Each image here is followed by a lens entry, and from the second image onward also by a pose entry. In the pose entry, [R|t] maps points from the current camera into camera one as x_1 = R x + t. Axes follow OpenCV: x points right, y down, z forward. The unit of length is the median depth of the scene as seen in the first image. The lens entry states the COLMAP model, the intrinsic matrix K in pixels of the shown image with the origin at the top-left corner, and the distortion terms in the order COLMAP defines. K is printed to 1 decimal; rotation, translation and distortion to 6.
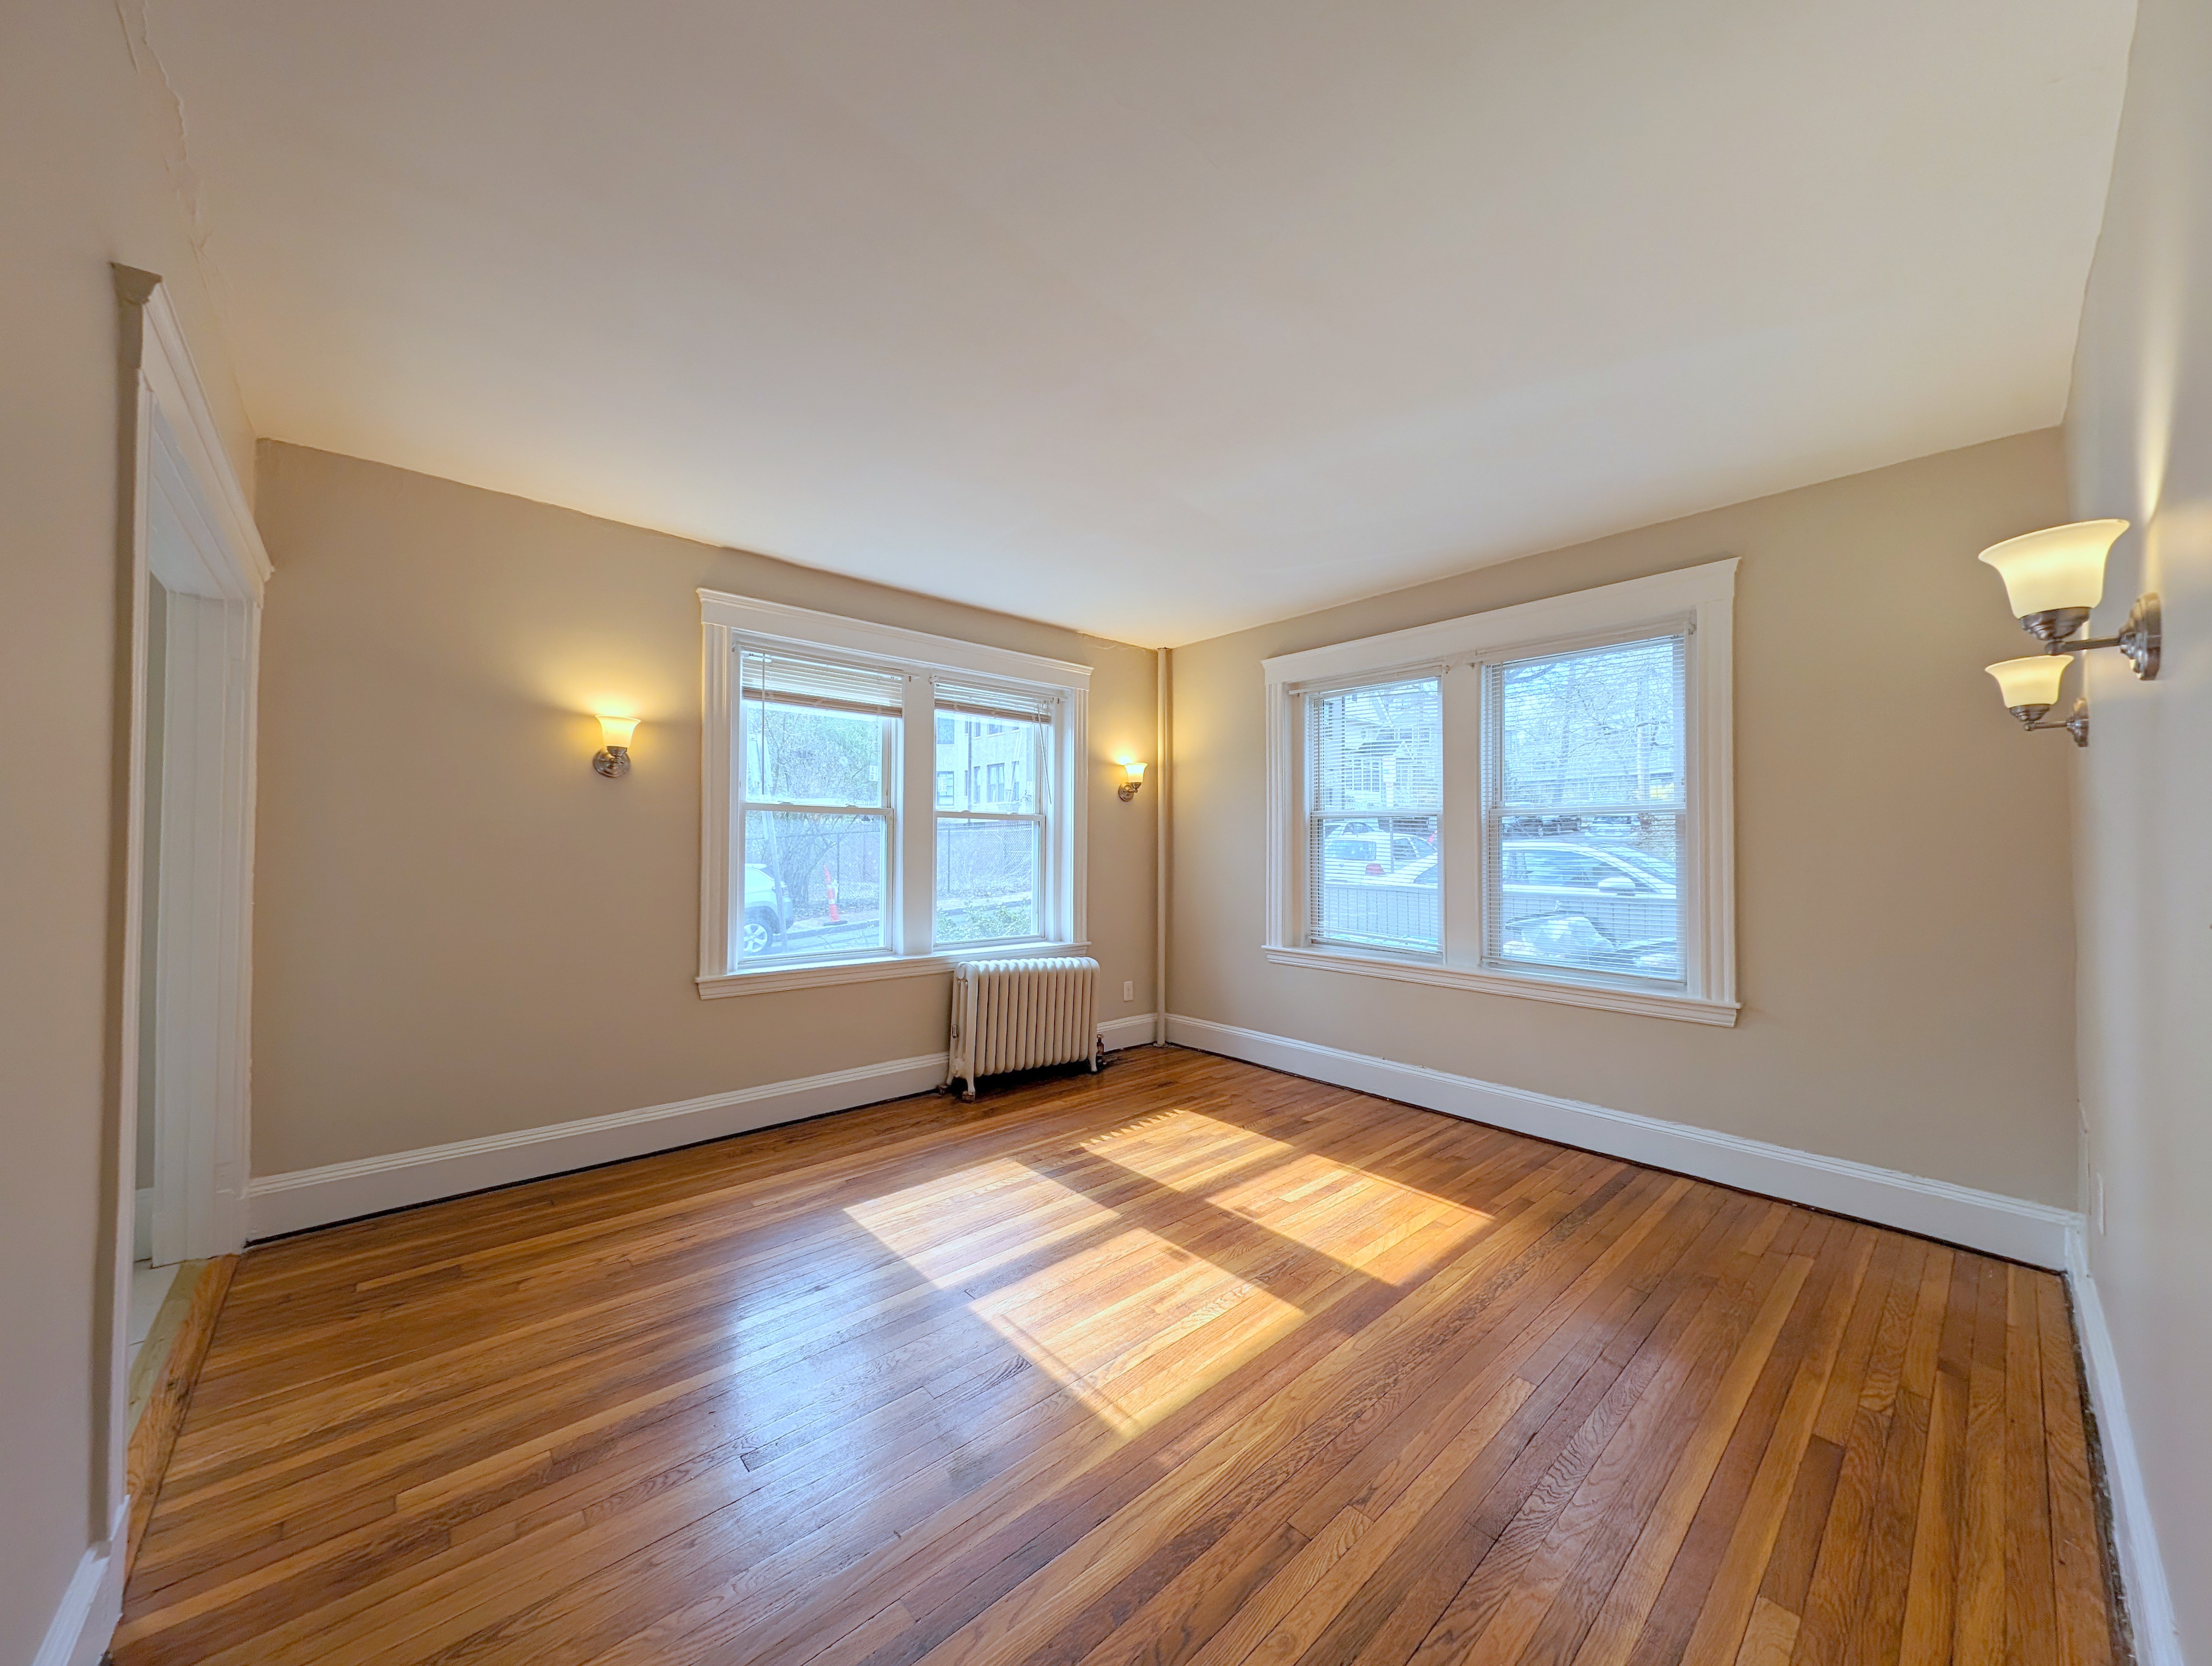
lens RADIAL K [[800.9, 0, 1106.0], [0, 800.9, 833.0], [0, 0, 1]] dist [0.017744, -0.008059]
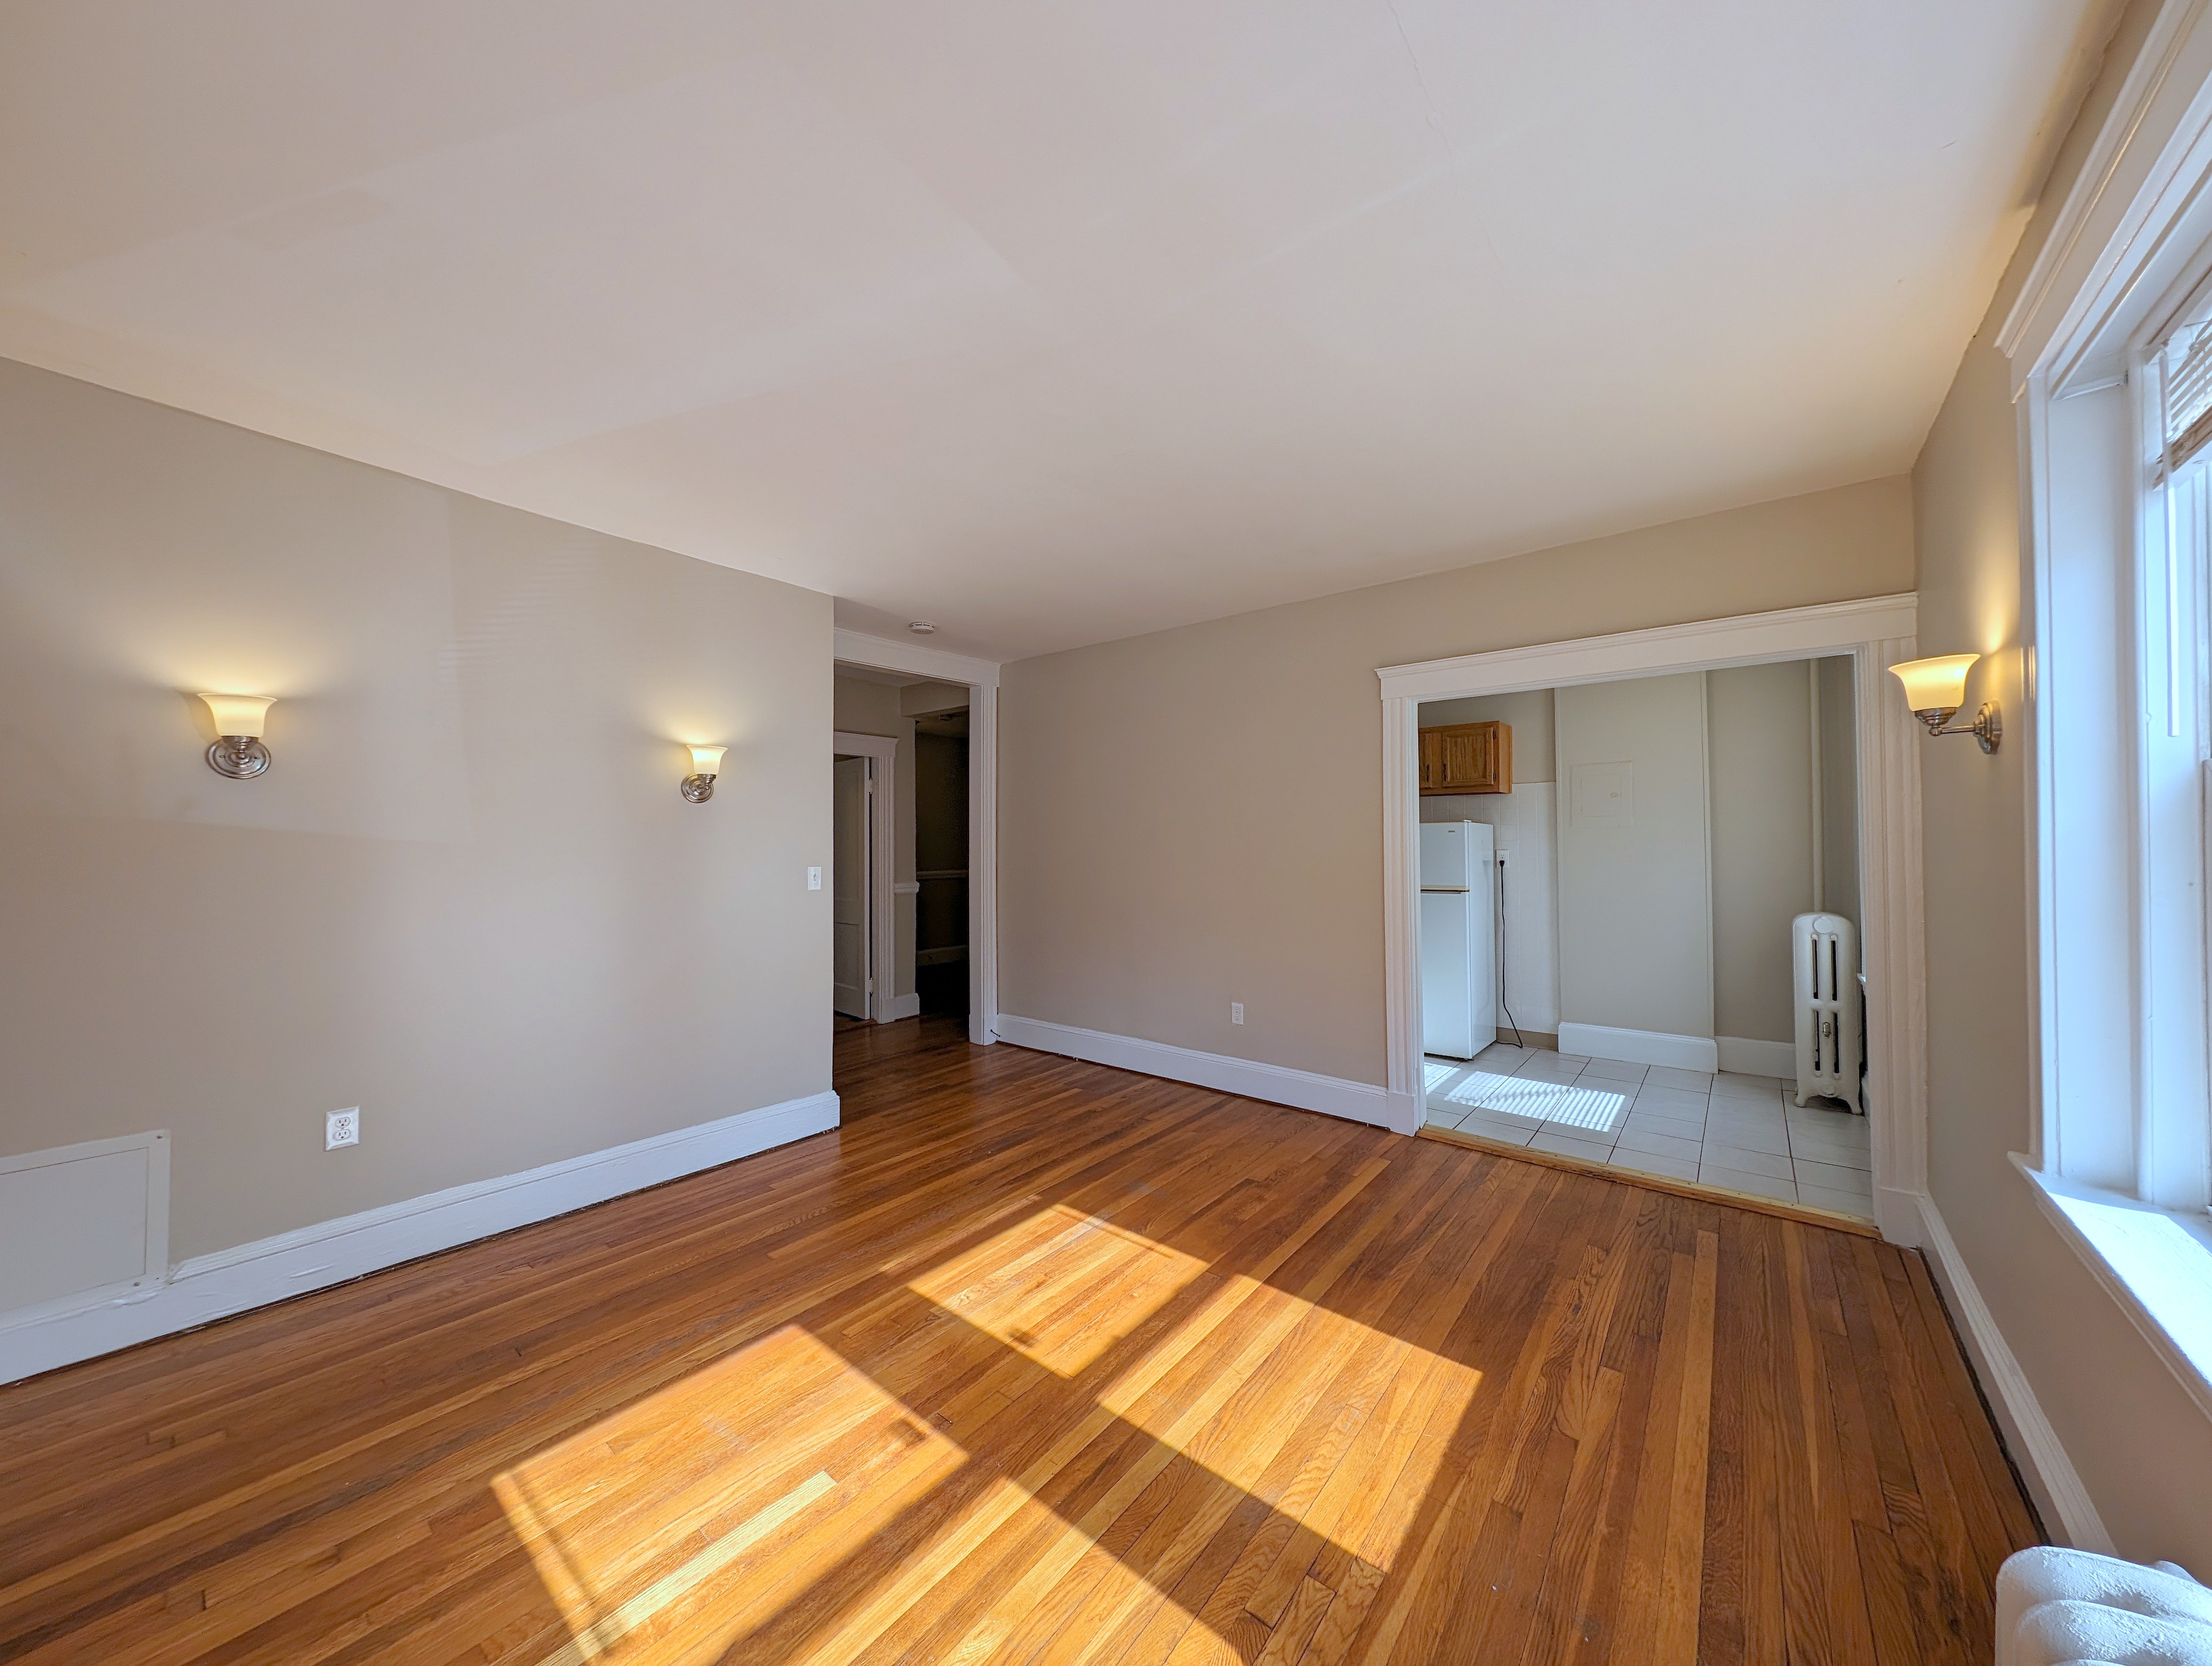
lens RADIAL K [[774.3, 0, 1106.0], [0, 774.3, 833.0], [0, 0, 1]] dist [-0.000335, -0.007335]
pose [[-0.987696, -0.007684, -0.156198, 0.117719], [-0.003128, 0.999563, -0.029390, 0.005062], [0.156355, -0.028540, -0.987288, 1.632194]]
